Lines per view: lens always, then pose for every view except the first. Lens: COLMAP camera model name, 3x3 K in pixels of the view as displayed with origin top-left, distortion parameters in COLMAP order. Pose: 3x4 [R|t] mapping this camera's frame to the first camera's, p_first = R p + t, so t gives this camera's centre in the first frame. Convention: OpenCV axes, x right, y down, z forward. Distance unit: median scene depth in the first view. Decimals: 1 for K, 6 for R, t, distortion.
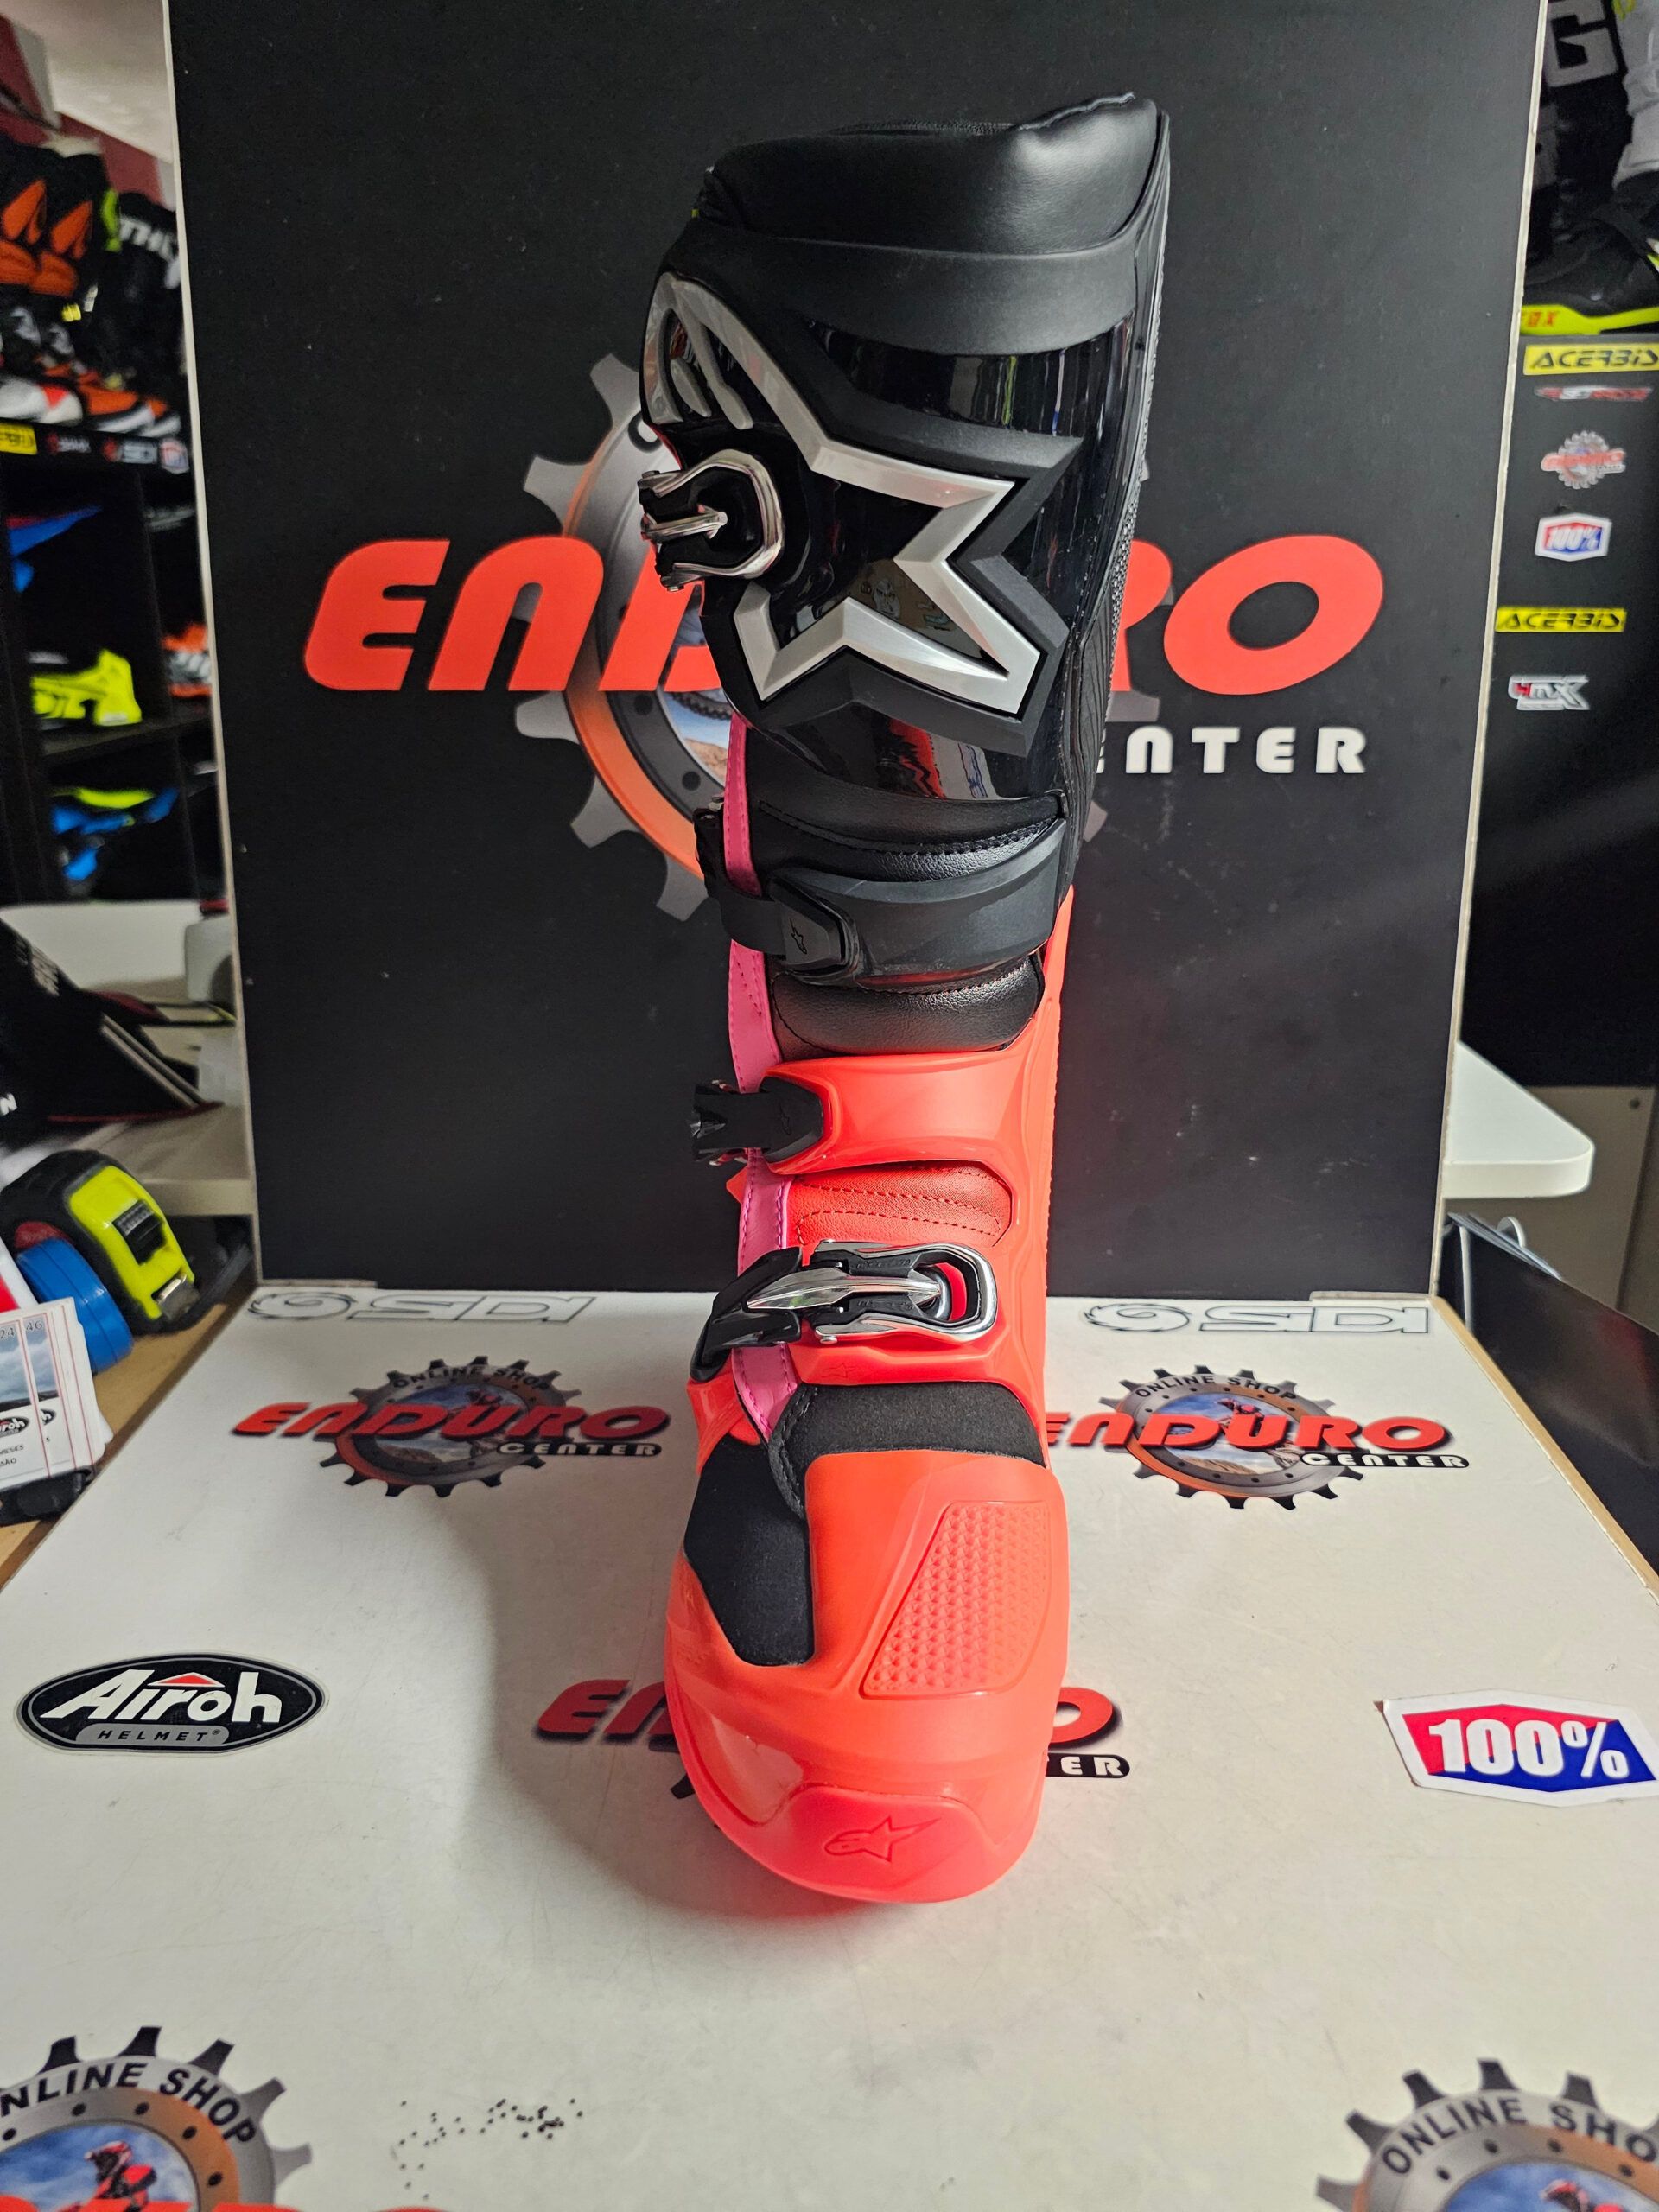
lens RADIAL K [[1518.3, 0, 826.8], [0, 1518.3, 1085.3], [0, 0, 1]] dist [0.016985, -0.016673]
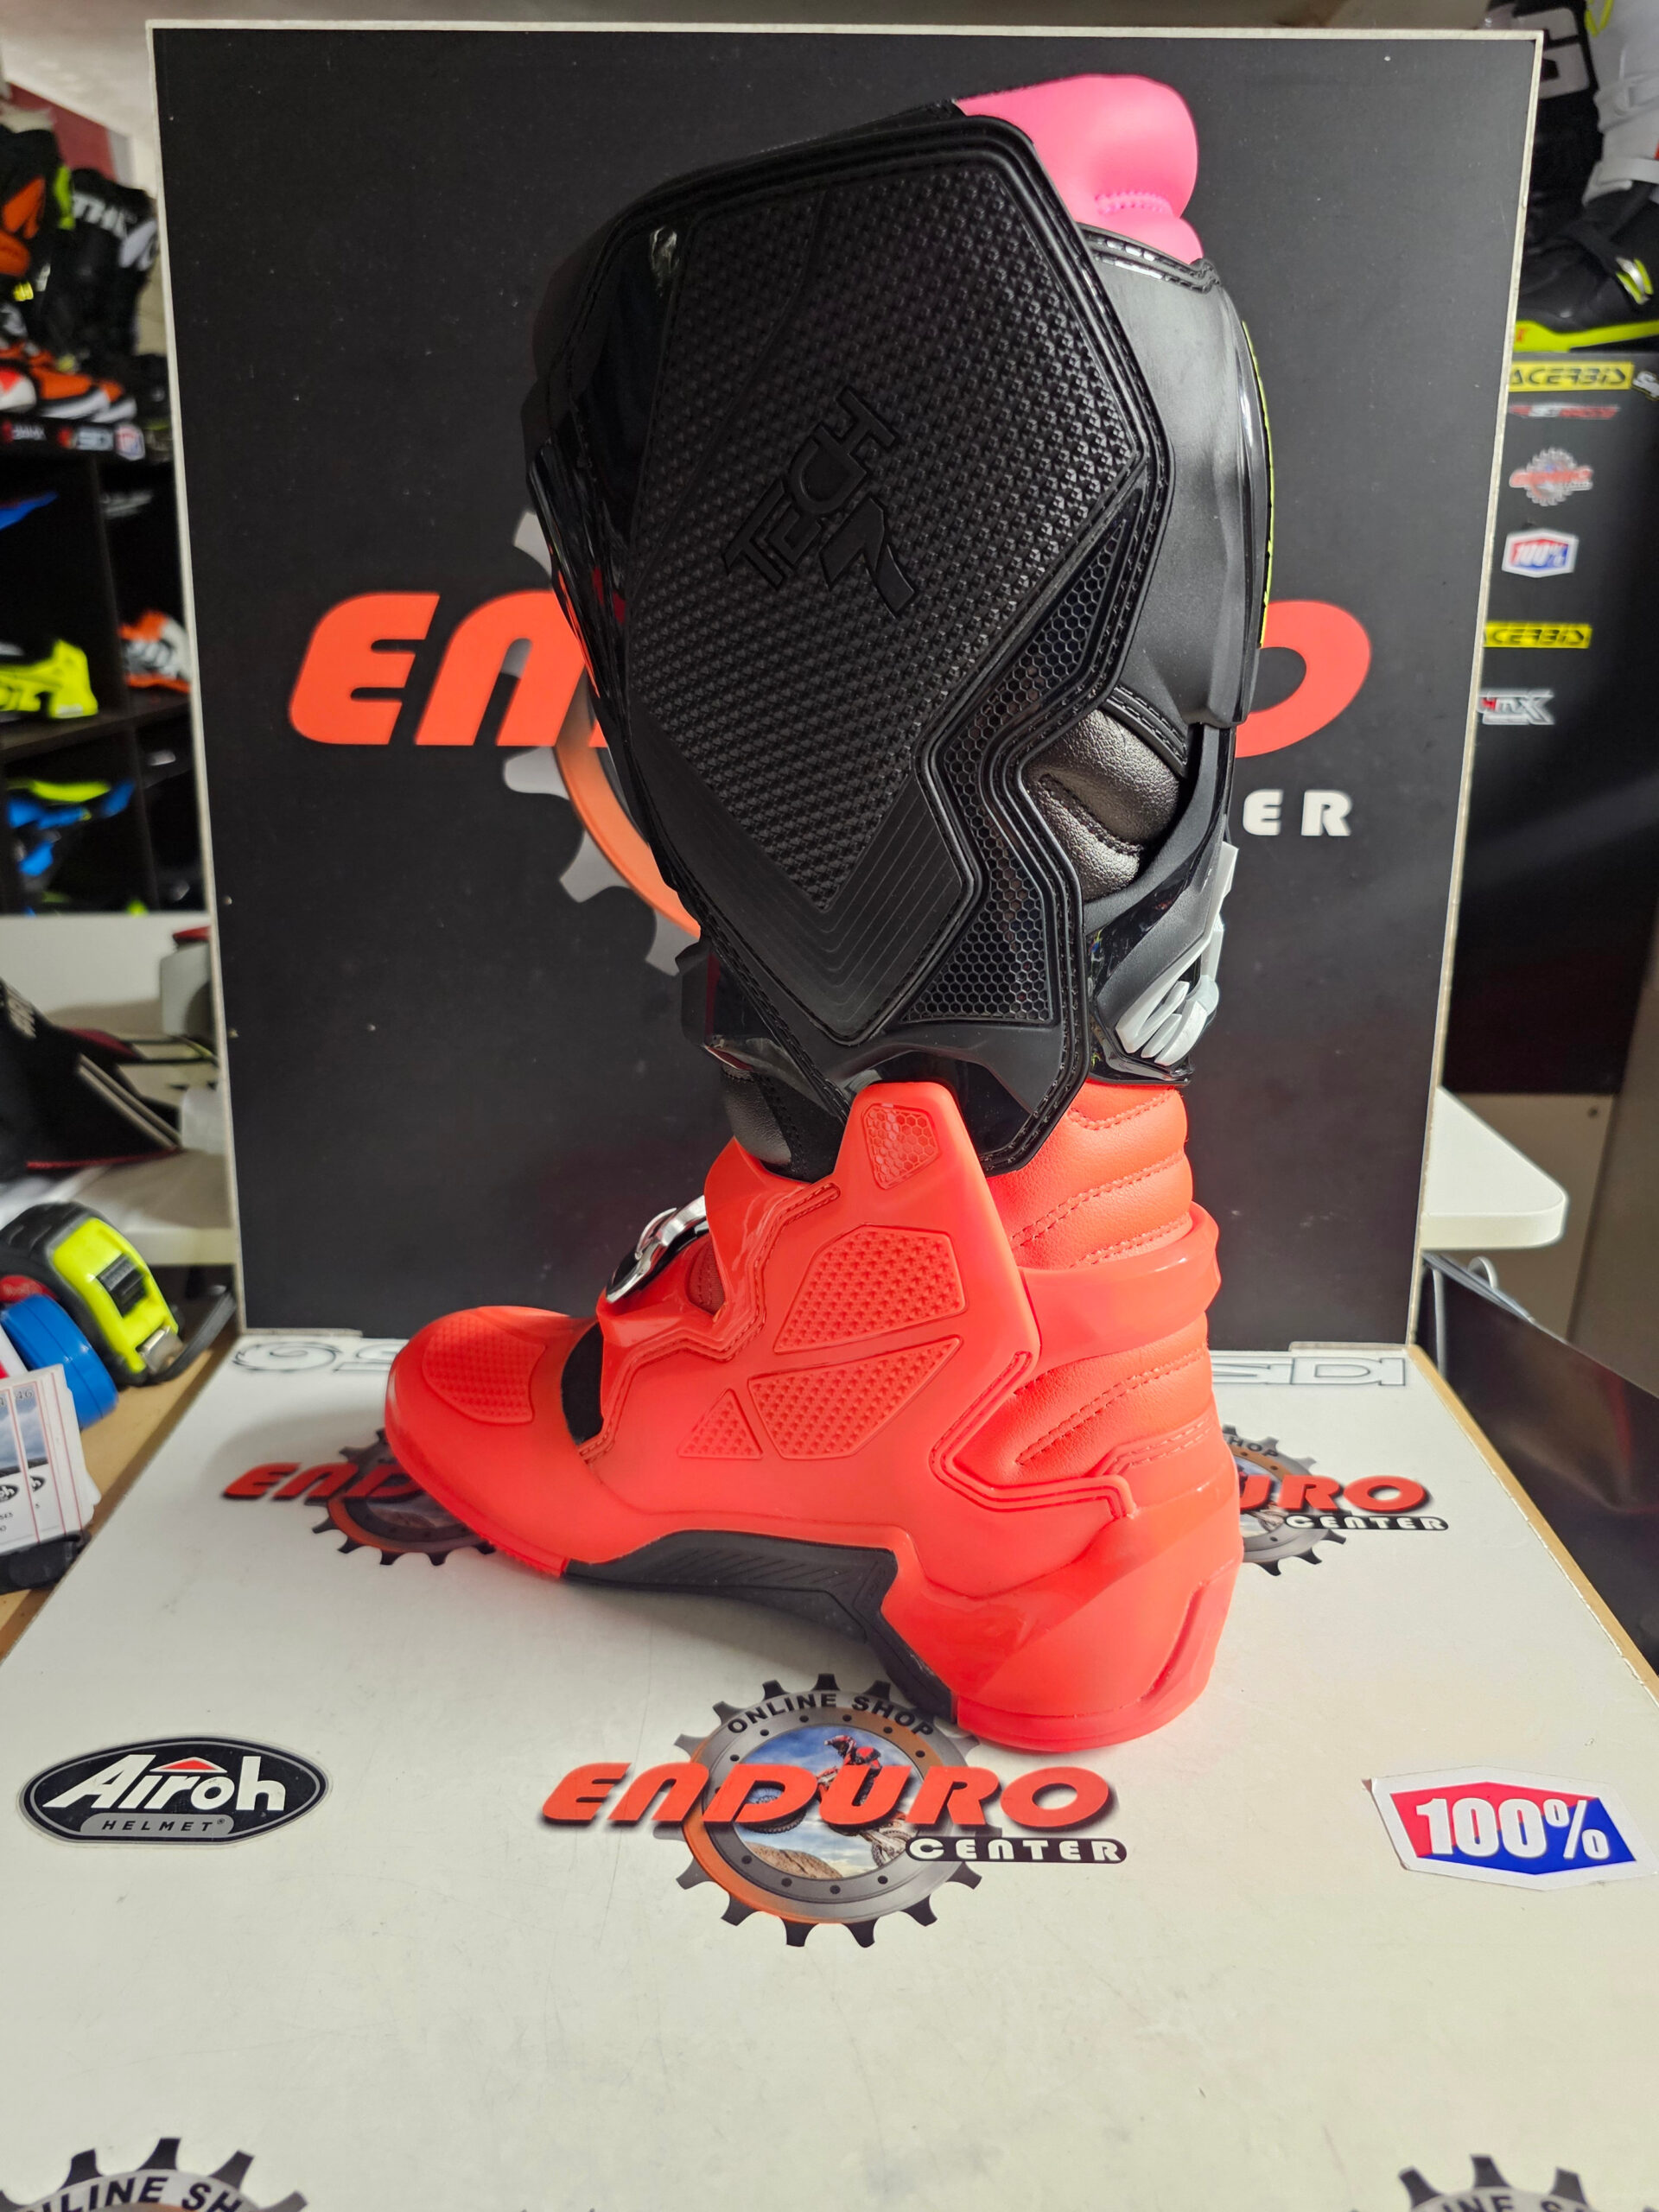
lens RADIAL K [[1518.3, 0, 821.7], [0, 1518.3, 1092.9], [0, 0, 1]] dist [0.016985, -0.016673]
pose [[0.999676, 0.003830, 0.025183, -0.023834], [-0.004305, 0.999813, 0.018847, -0.056936], [-0.025106, -0.018950, 0.999505, -0.003899]]
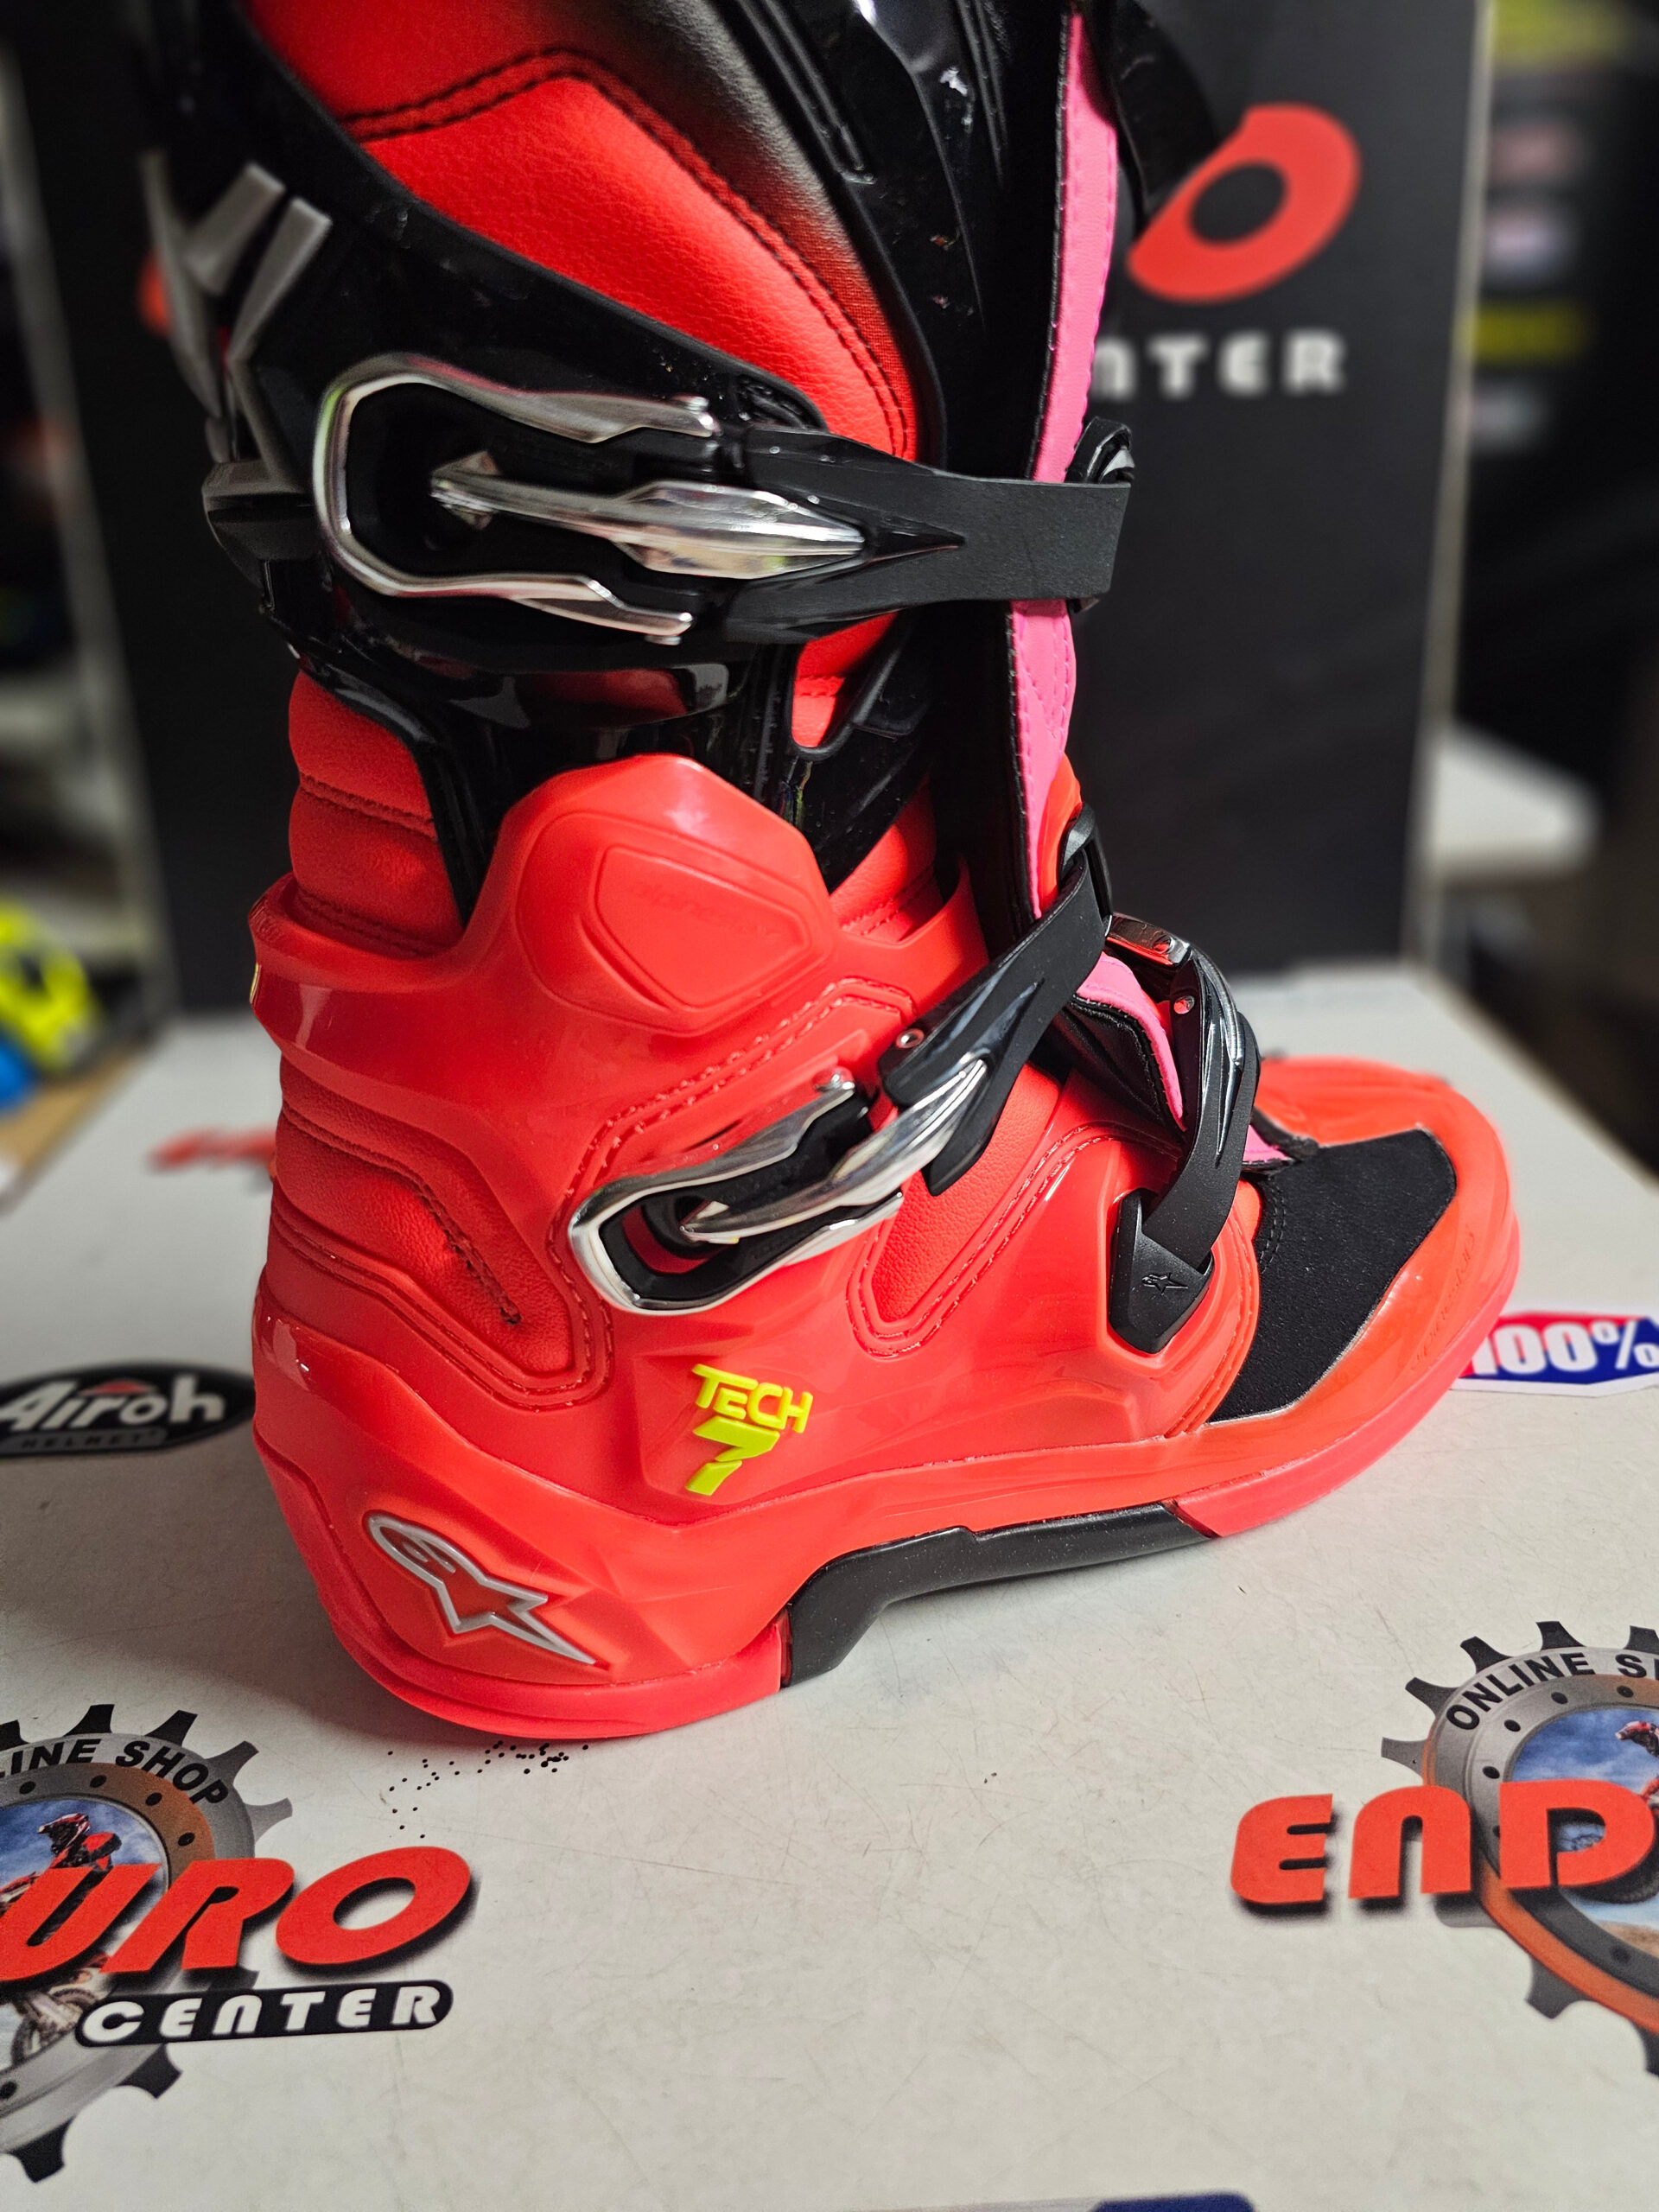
lens RADIAL K [[1518.3, 0, 833.2], [0, 1518.3, 1101.8], [0, 0, 1]] dist [0.016985, -0.016673]
pose [[0.997152, -0.061283, 0.043947, -0.016811], [0.056046, 0.992143, 0.111857, 0.110144], [-0.050457, -0.109075, 0.992752, 0.070598]]
